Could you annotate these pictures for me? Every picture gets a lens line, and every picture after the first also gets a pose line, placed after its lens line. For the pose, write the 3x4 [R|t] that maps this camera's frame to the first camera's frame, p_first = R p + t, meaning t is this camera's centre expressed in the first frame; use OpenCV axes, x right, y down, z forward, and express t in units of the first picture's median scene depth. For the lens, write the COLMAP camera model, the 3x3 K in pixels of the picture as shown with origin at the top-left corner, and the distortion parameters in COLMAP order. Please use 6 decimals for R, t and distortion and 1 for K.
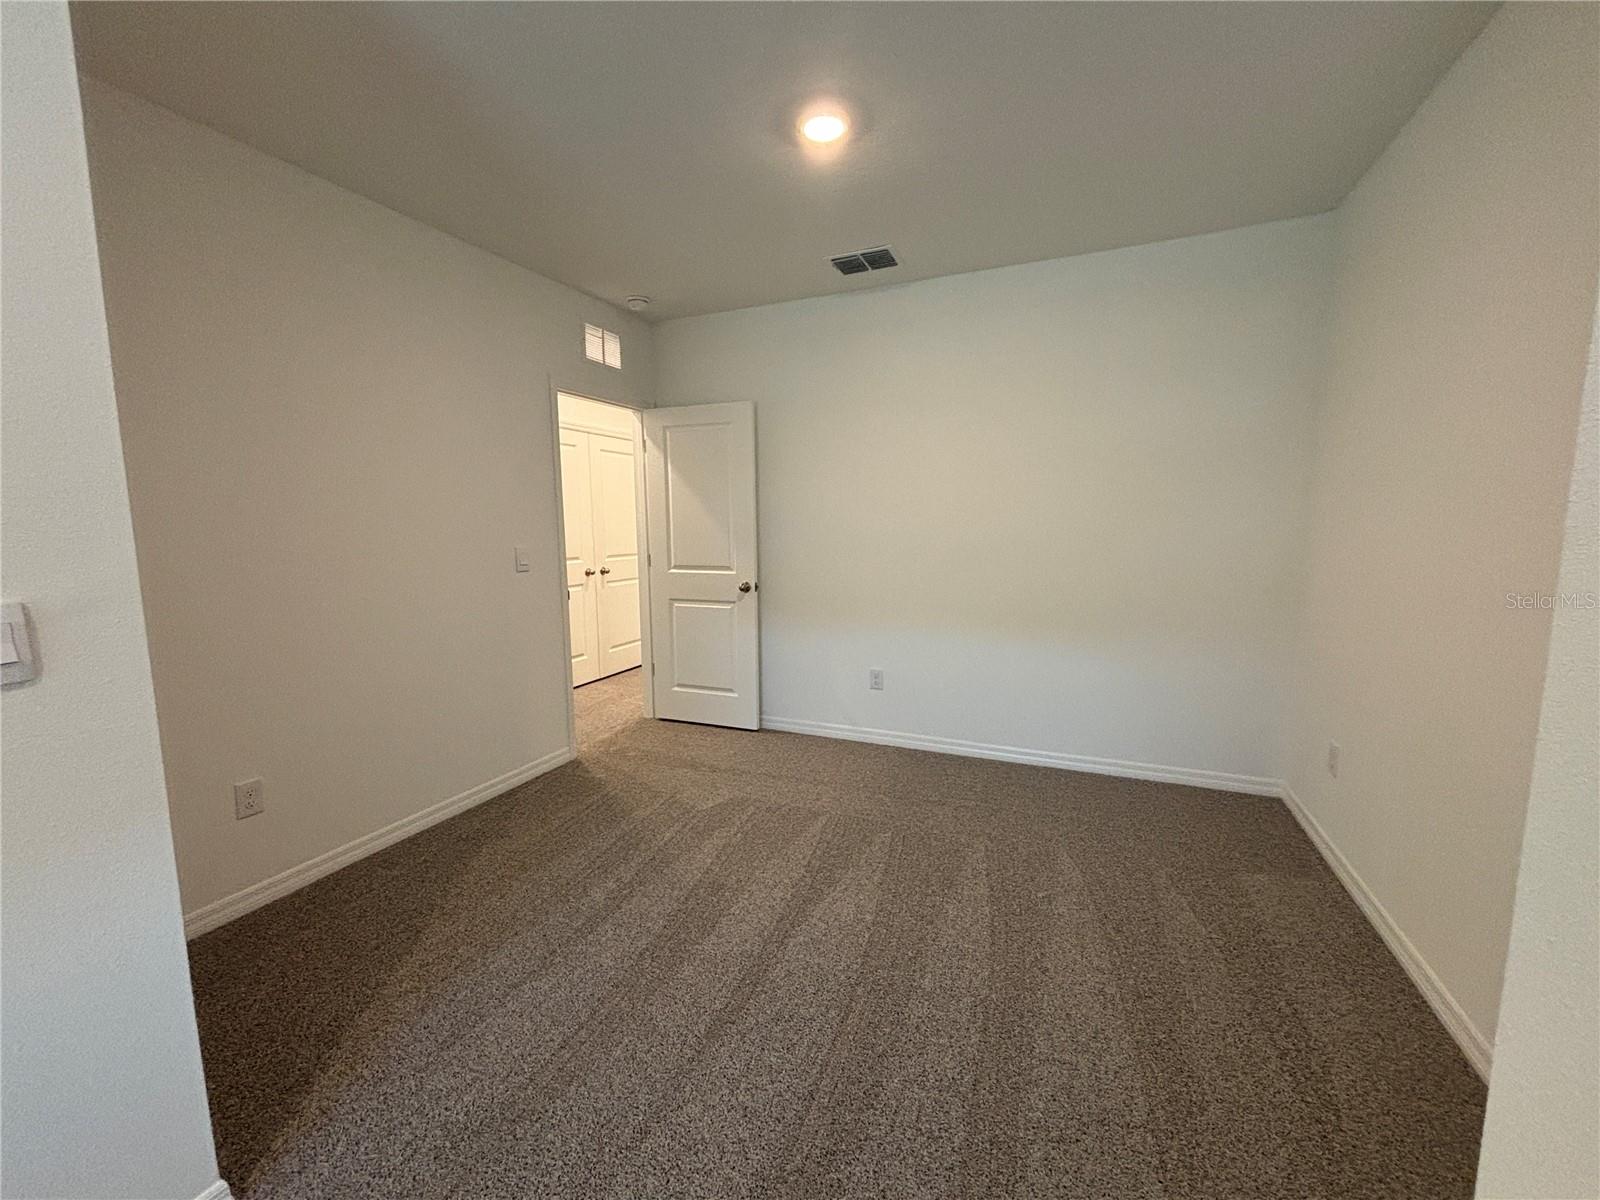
lens RADIAL K [[647.0, 0, 800.0], [0, 647.0, 600.0], [0, 0, 1]] dist [0.000732, -0.000425]
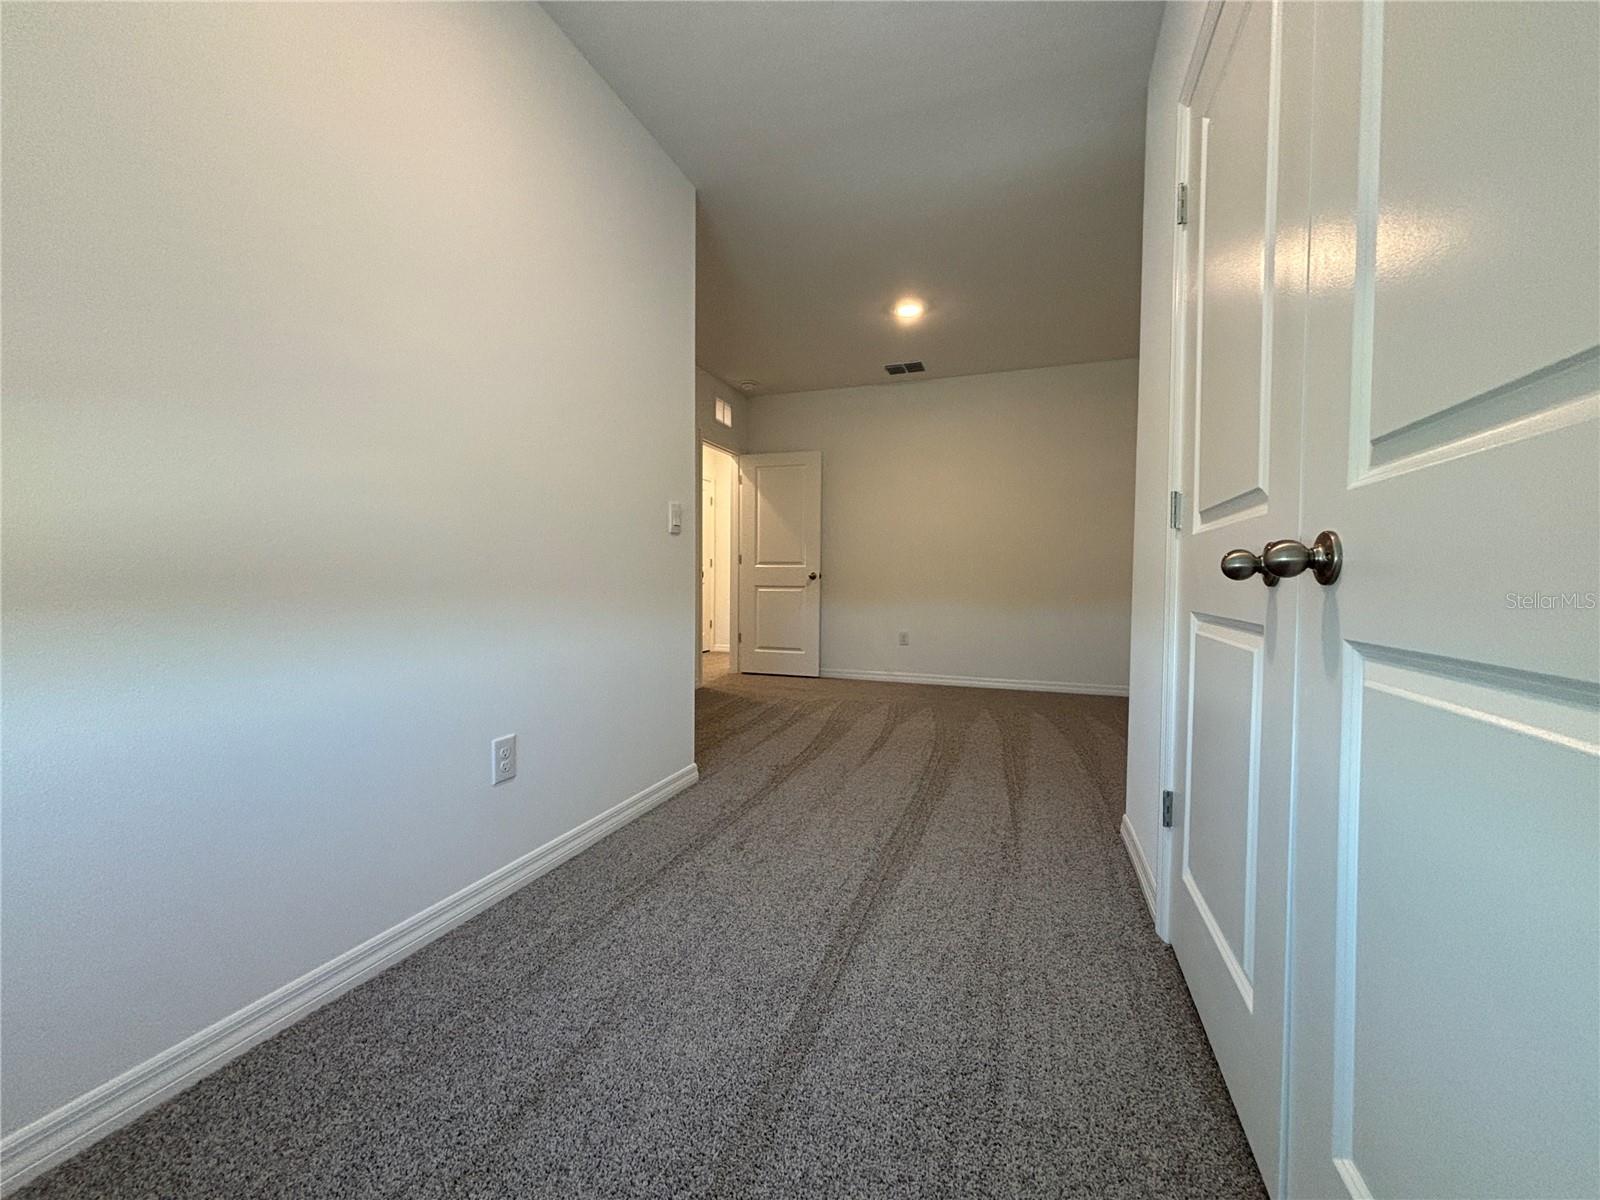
lens RADIAL K [[647.0, 0, 800.0], [0, 647.0, 600.0], [0, 0, 1]] dist [0.000732, -0.000425]
pose [[0.997273, 0.016962, 0.071829, -0.216421], [-0.009659, 0.994857, -0.100826, 0.180845], [-0.073170, 0.099858, 0.992308, -0.432691]]
